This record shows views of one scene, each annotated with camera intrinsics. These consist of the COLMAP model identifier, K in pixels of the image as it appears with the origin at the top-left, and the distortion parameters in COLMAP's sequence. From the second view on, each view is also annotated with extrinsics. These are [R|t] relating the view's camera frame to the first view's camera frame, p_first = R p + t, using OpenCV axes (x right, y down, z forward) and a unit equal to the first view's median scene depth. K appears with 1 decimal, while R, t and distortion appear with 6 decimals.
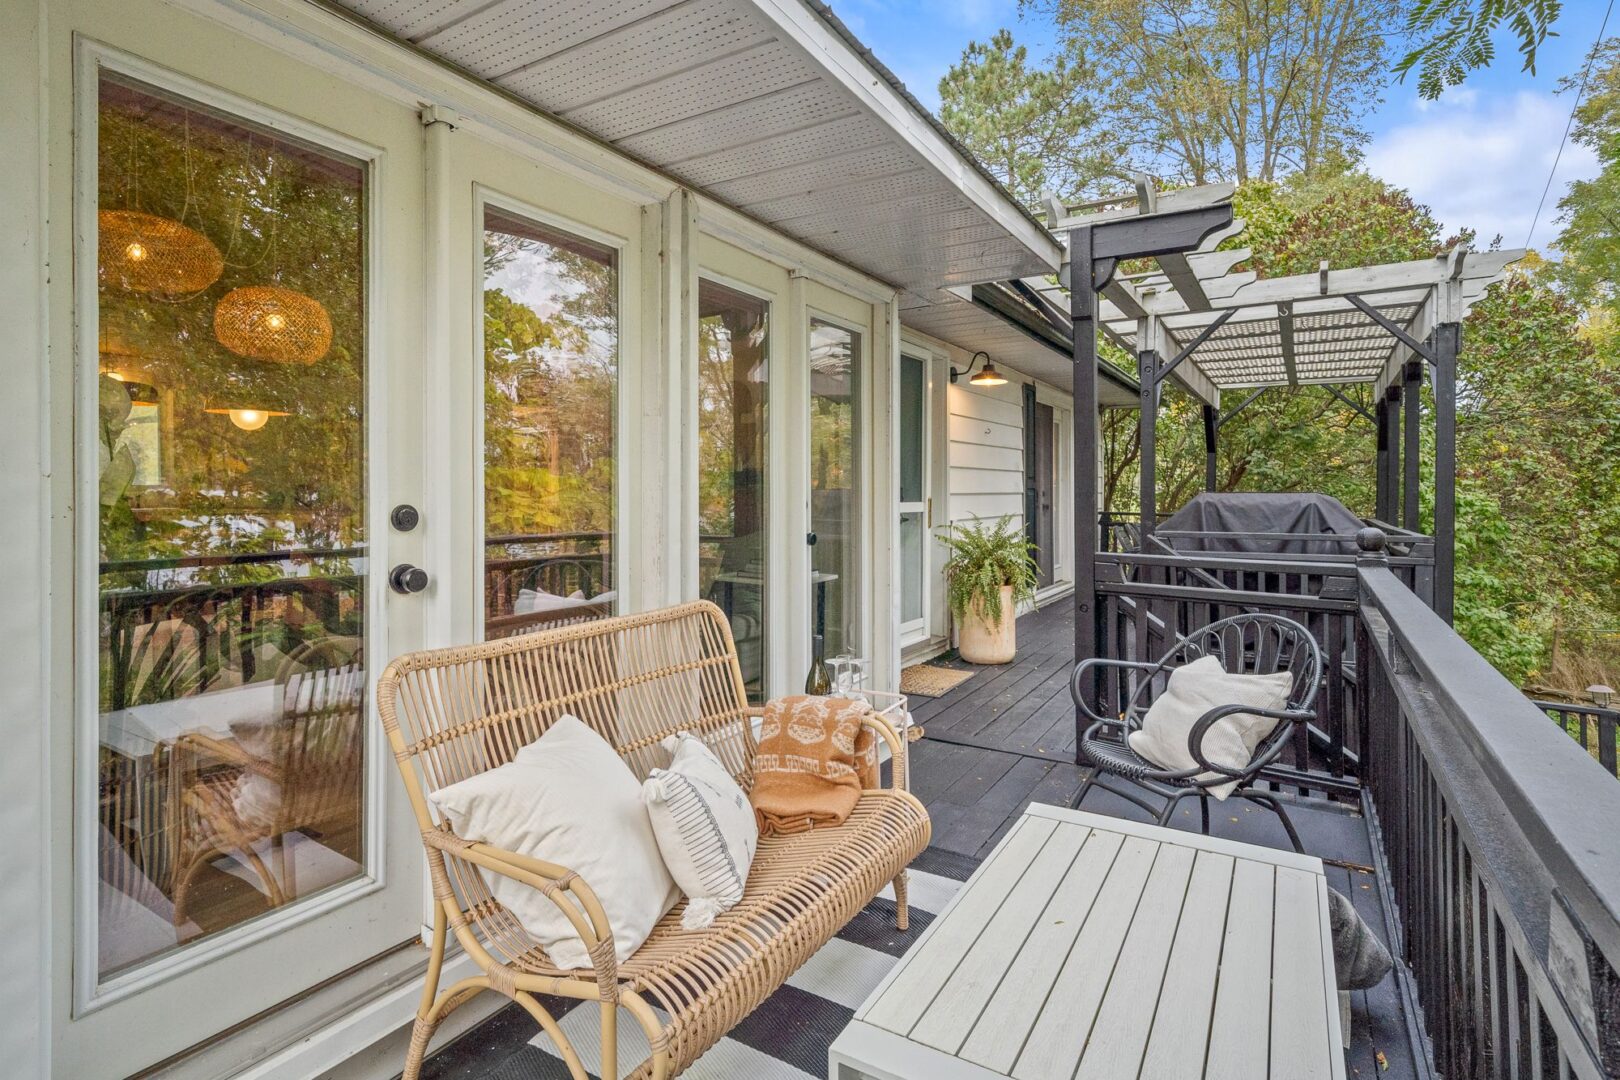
lens RADIAL K [[809.8, 0, 805.3], [0, 809.8, 489.4], [0, 0, 1]] dist [0.001449, -0.000070]
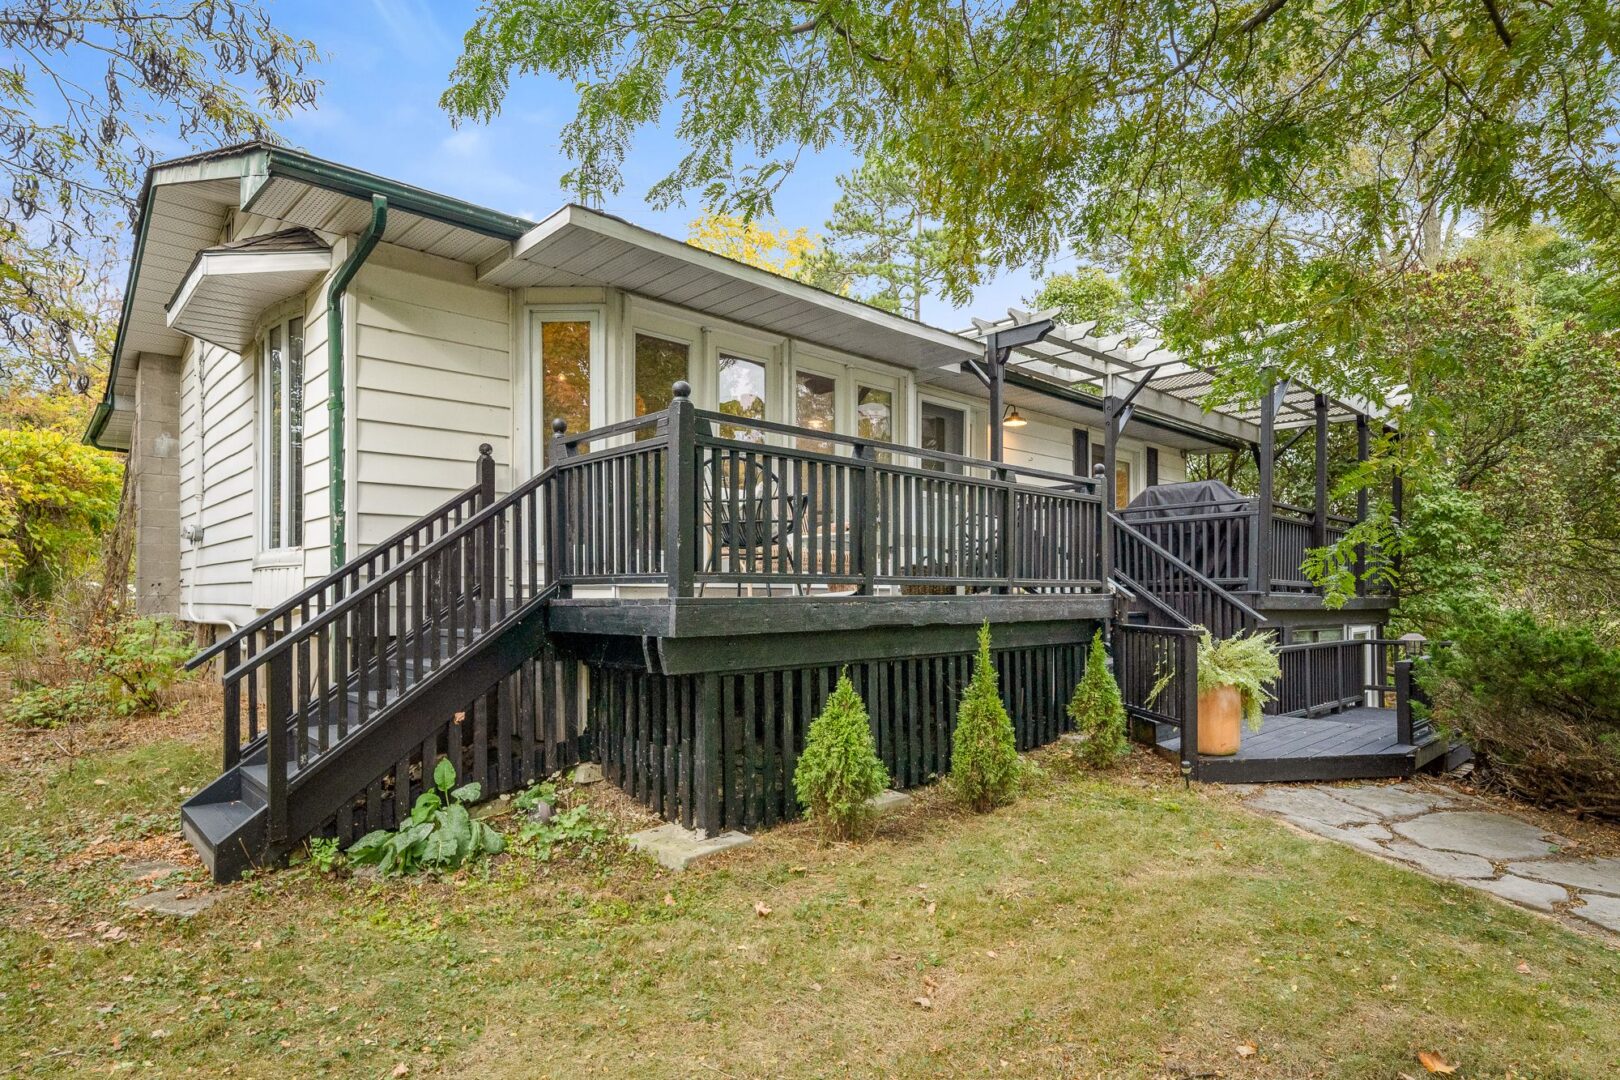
lens RADIAL K [[903.1, 0, 837.6], [0, 903.1, 616.9], [0, 0, 1]] dist [0.005091, 0.001055]
pose [[0.974064, -0.007779, -0.226137, 0.305737], [0.011244, 0.999838, 0.014039, 0.229612], [0.225991, -0.016218, 0.973994, -0.854553]]
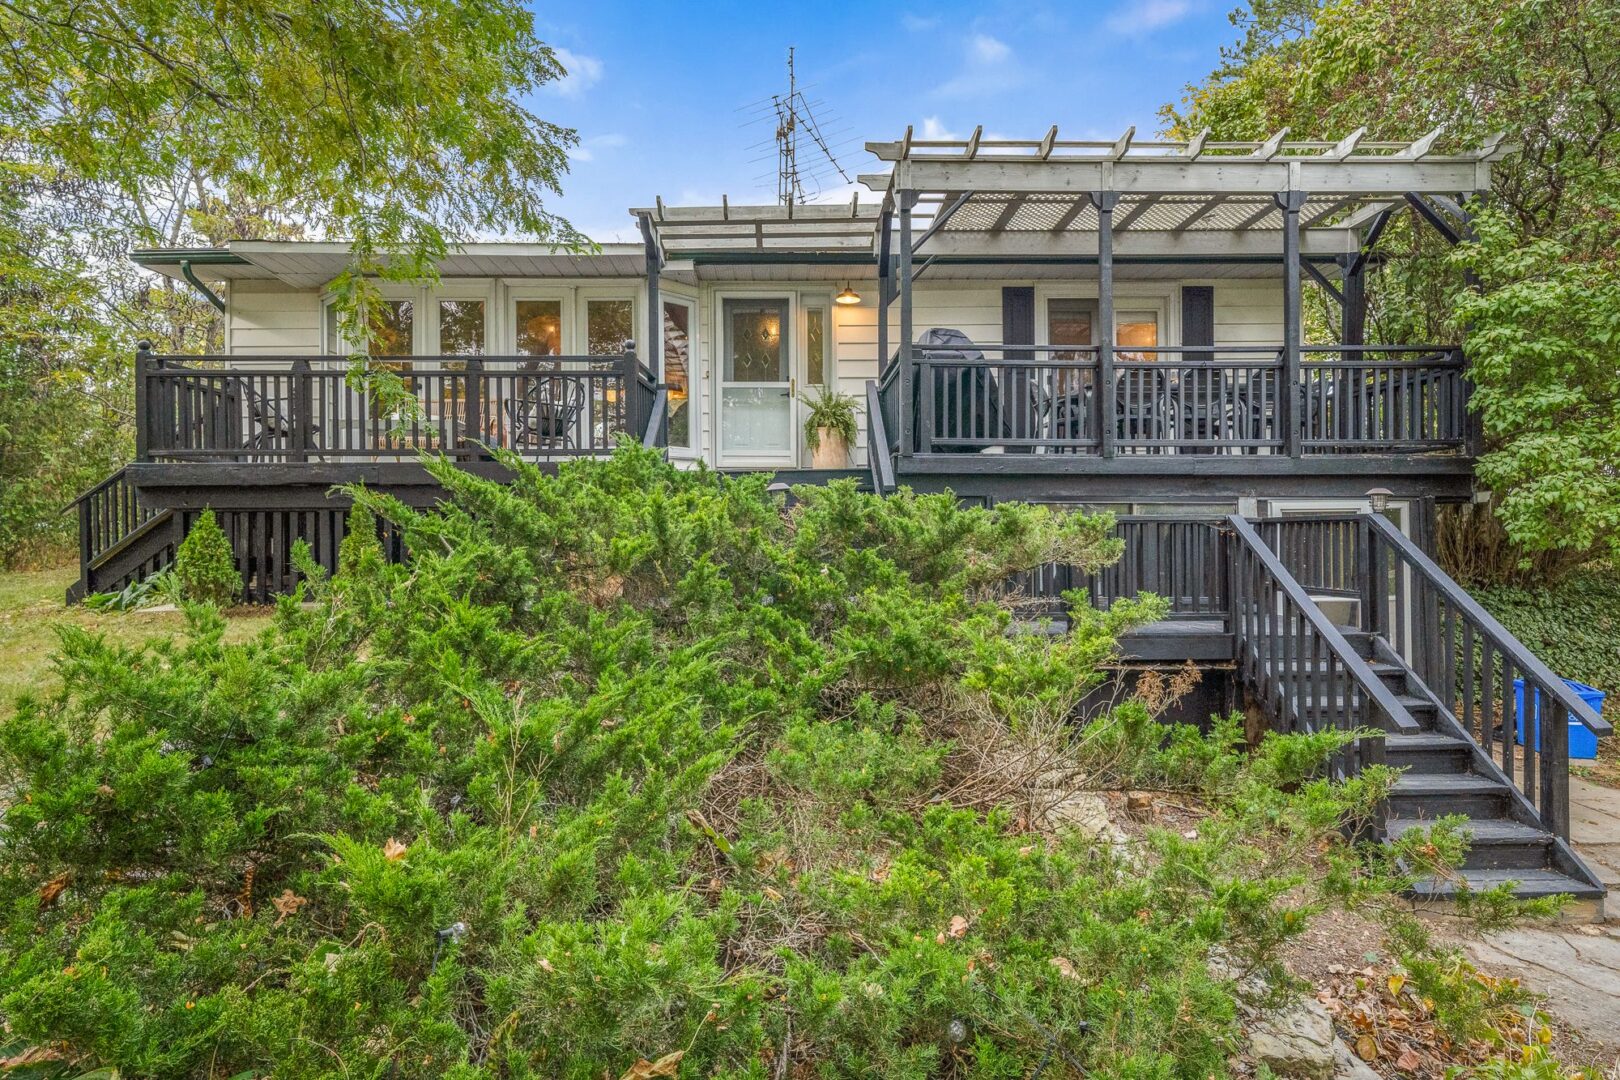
lens RADIAL K [[997.5, 0, 804.5], [0, 997.5, 527.0], [0, 0, 1]] dist [0.002477, -0.000472]
pose [[0.537225, -0.032909, -0.842797, 1.864467], [0.005485, 0.999354, -0.035526, 0.383706], [0.843421, 0.014463, 0.537058, -0.068720]]
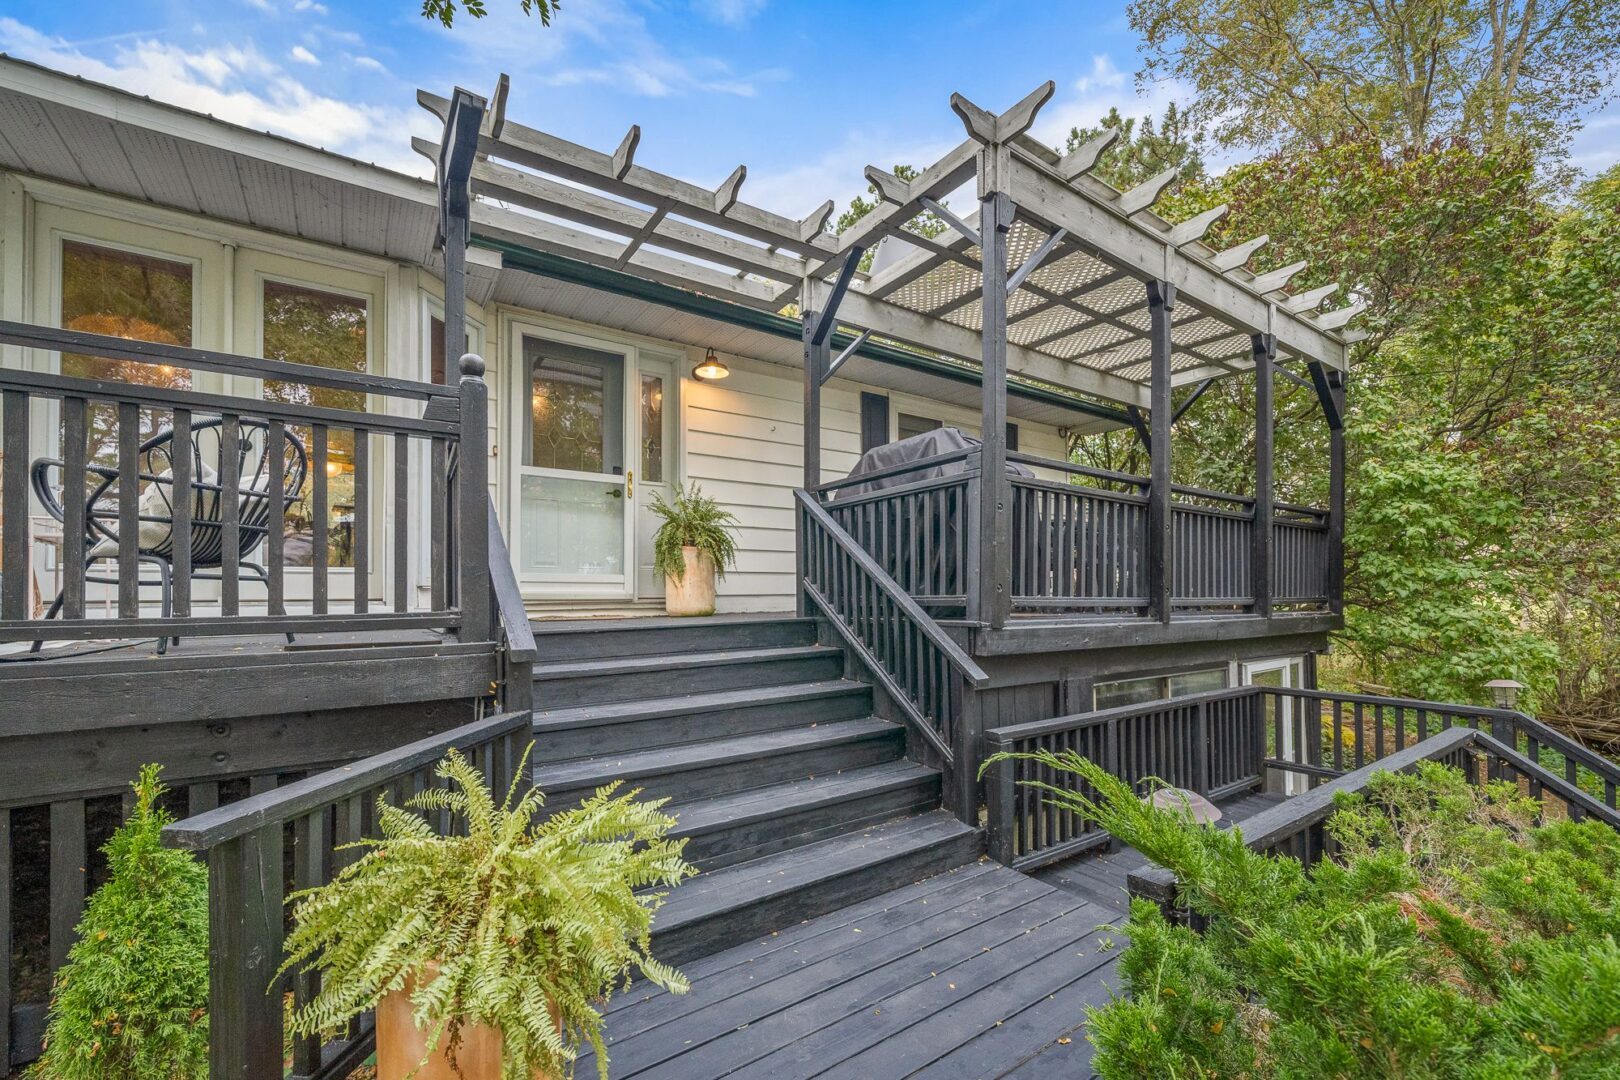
lens RADIAL K [[665.1, 0, 814.1], [0, 665.1, 590.8], [0, 0, 1]] dist [-0.004401, -0.000144]
pose [[0.916131, -0.013084, -0.400666, 0.773055], [0.010127, 0.999904, -0.009497, 0.191991], [0.400751, 0.004643, 0.916175, 0.232915]]
